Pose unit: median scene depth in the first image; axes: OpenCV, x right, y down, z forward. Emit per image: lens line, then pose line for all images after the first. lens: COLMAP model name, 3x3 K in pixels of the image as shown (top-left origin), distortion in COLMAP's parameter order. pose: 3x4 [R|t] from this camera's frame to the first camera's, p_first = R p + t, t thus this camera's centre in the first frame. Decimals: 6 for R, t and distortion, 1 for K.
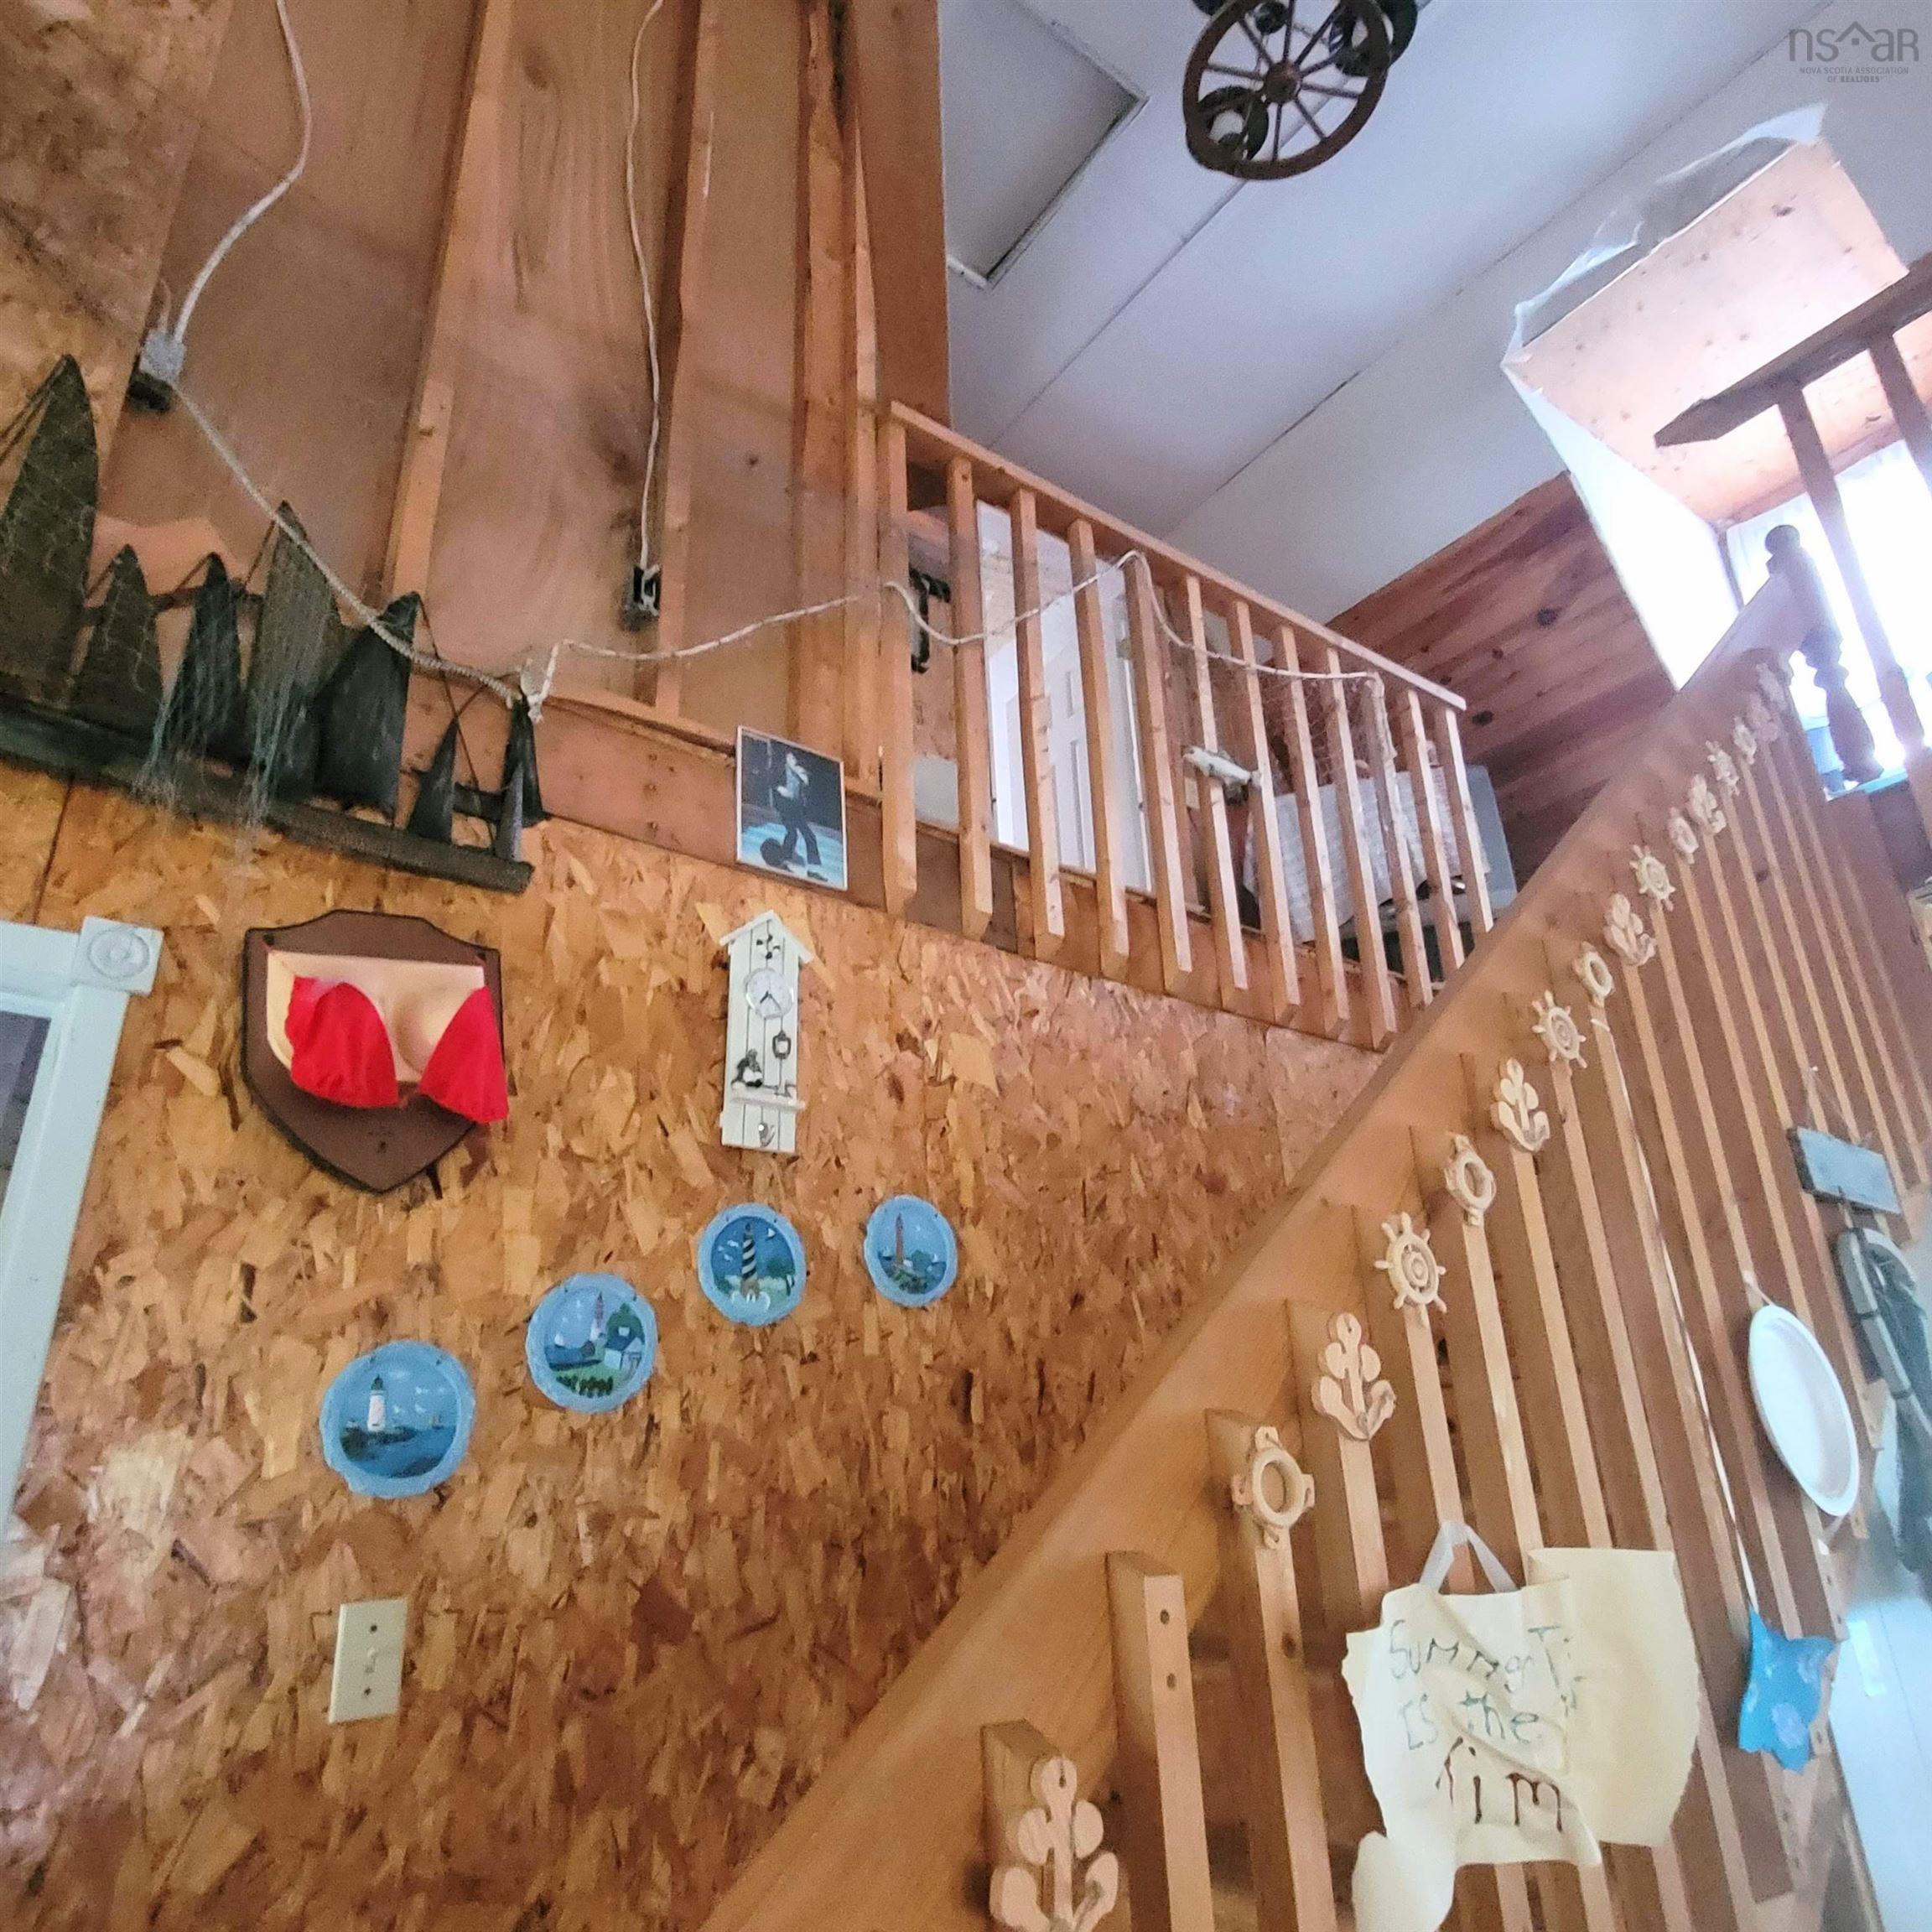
lens RADIAL K [[1325.0, 0, 945.6], [0, 1325.0, 971.2], [0, 0, 1]] dist [0.008929, -0.002345]
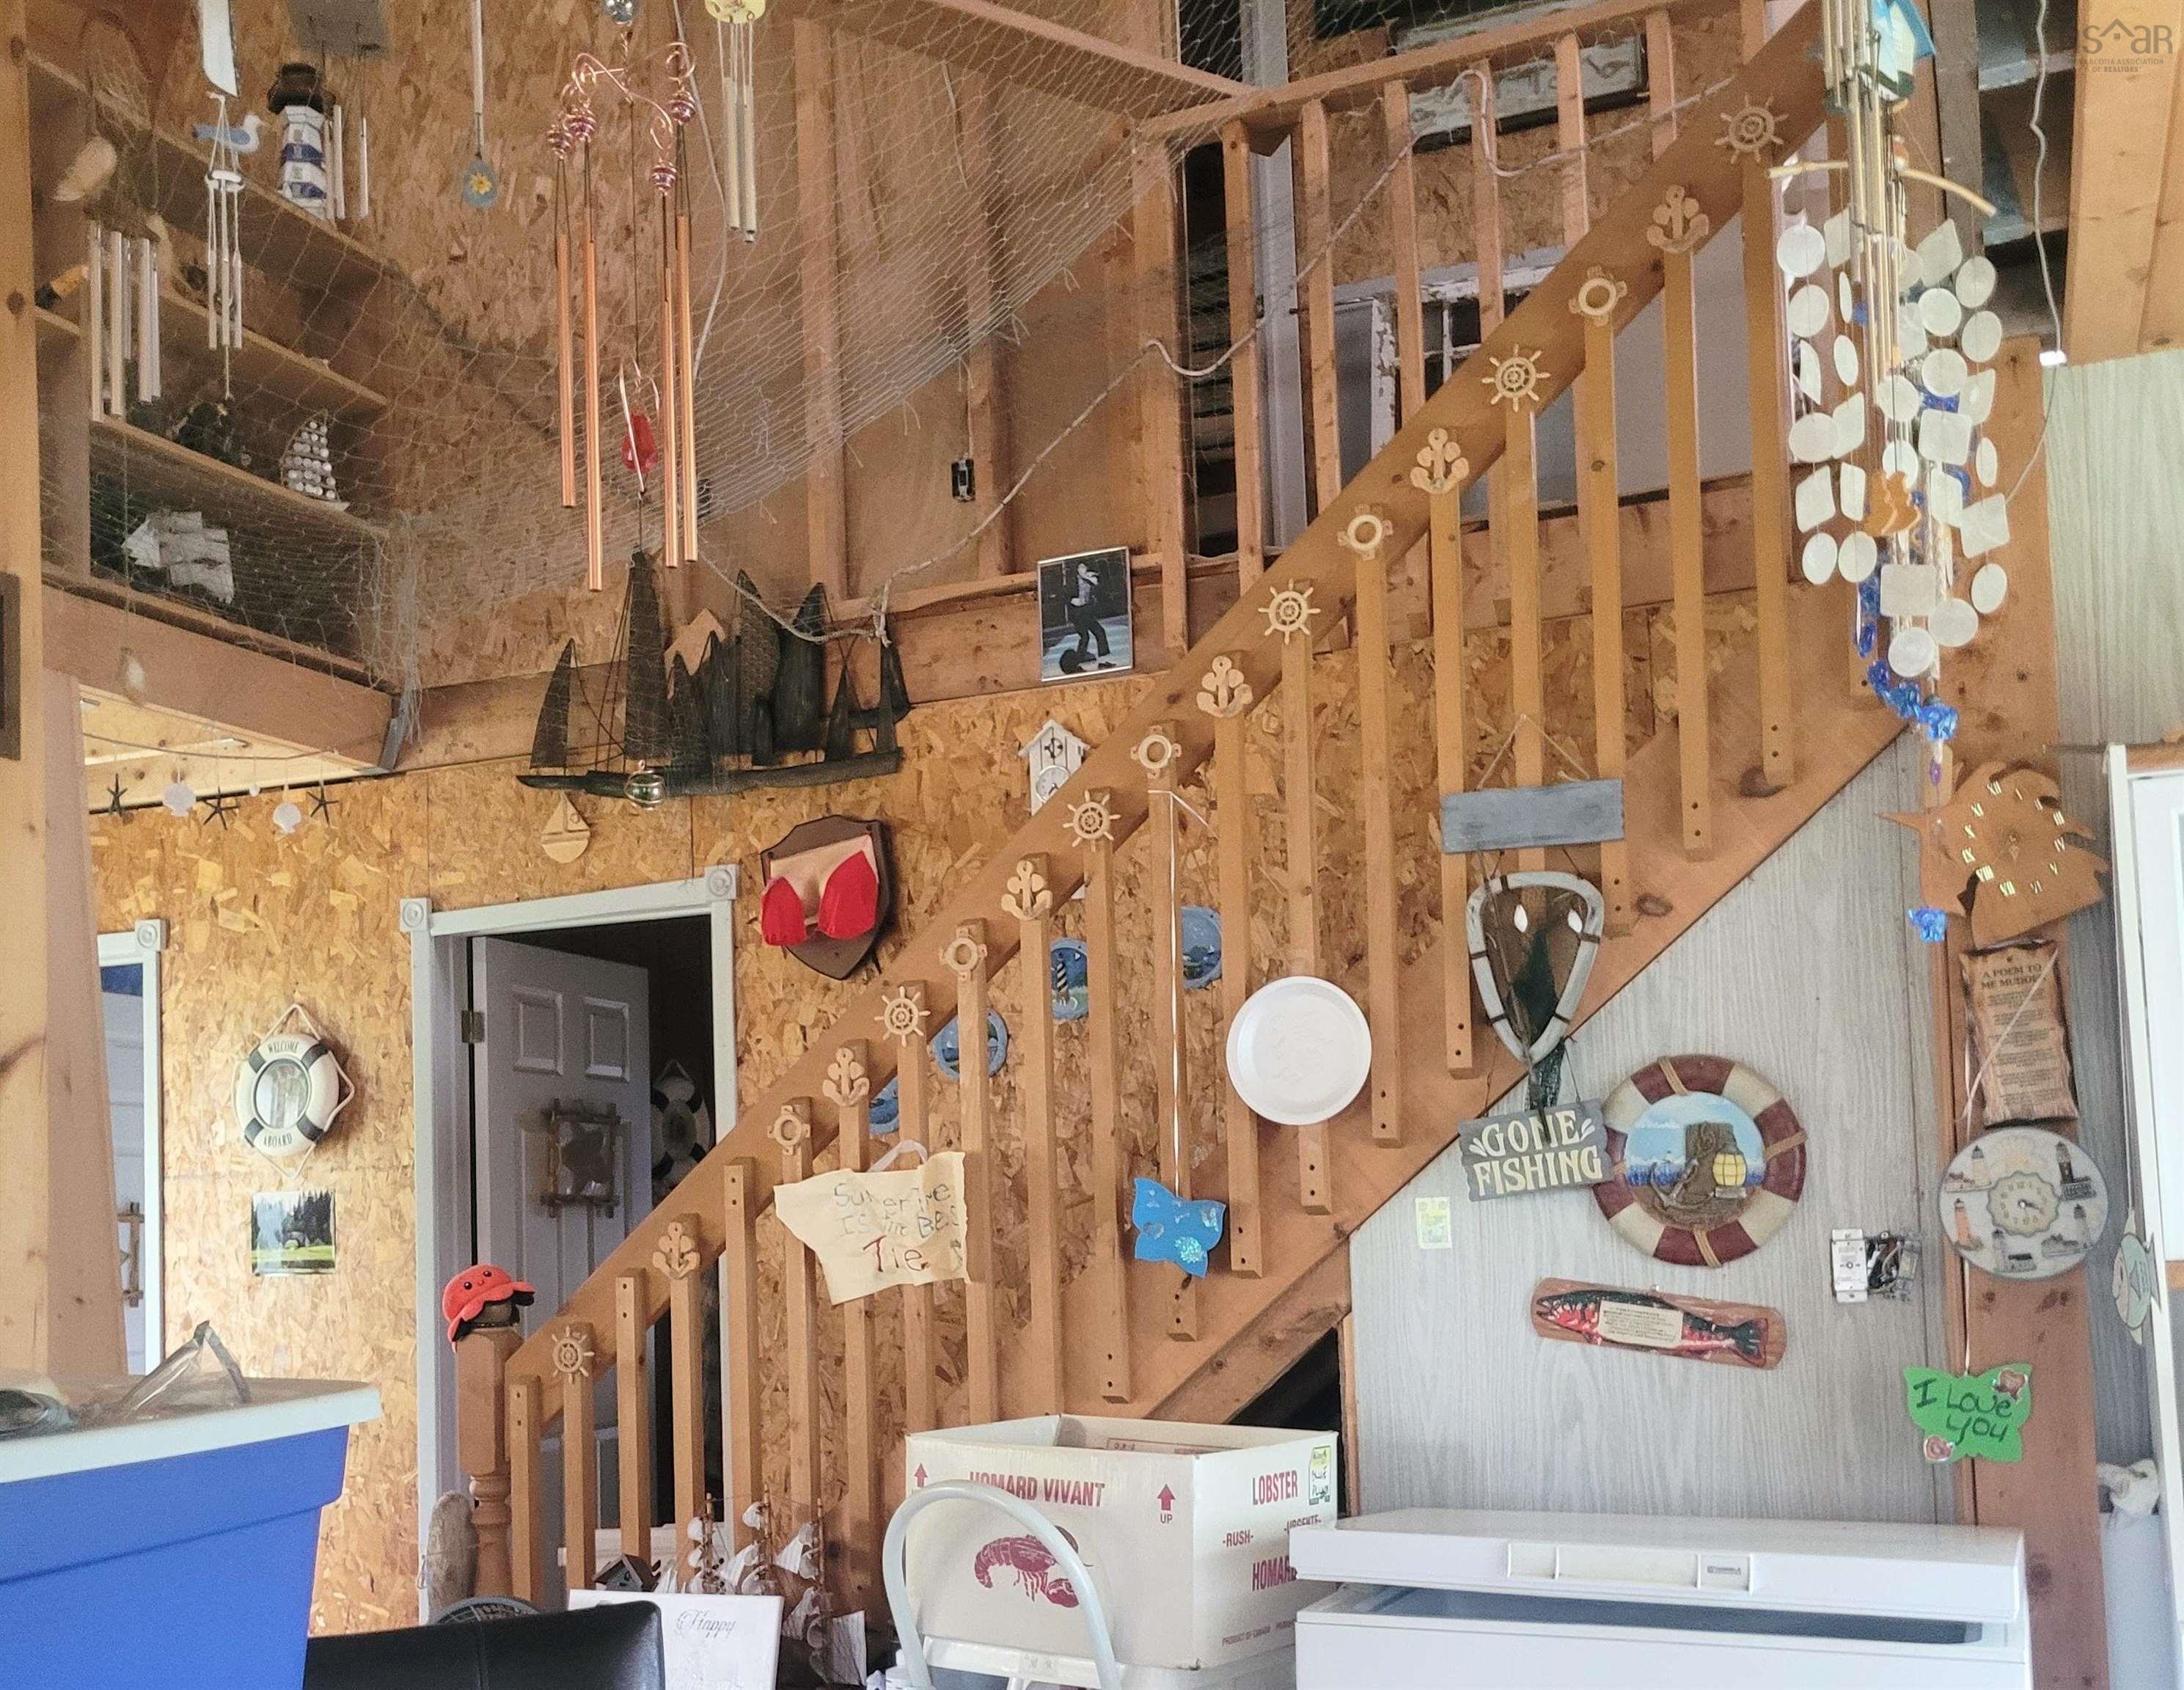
lens RADIAL K [[3785.4, 0, 1092.8], [0, 3785.4, 846.0], [0, 0, 1]] dist [0.029961, 0.000000]
pose [[0.407043, -0.073604, -0.910438, 4.320003], [0.377331, 0.921273, 0.094219, -0.351762], [0.831828, -0.381888, 0.402771, -0.718904]]
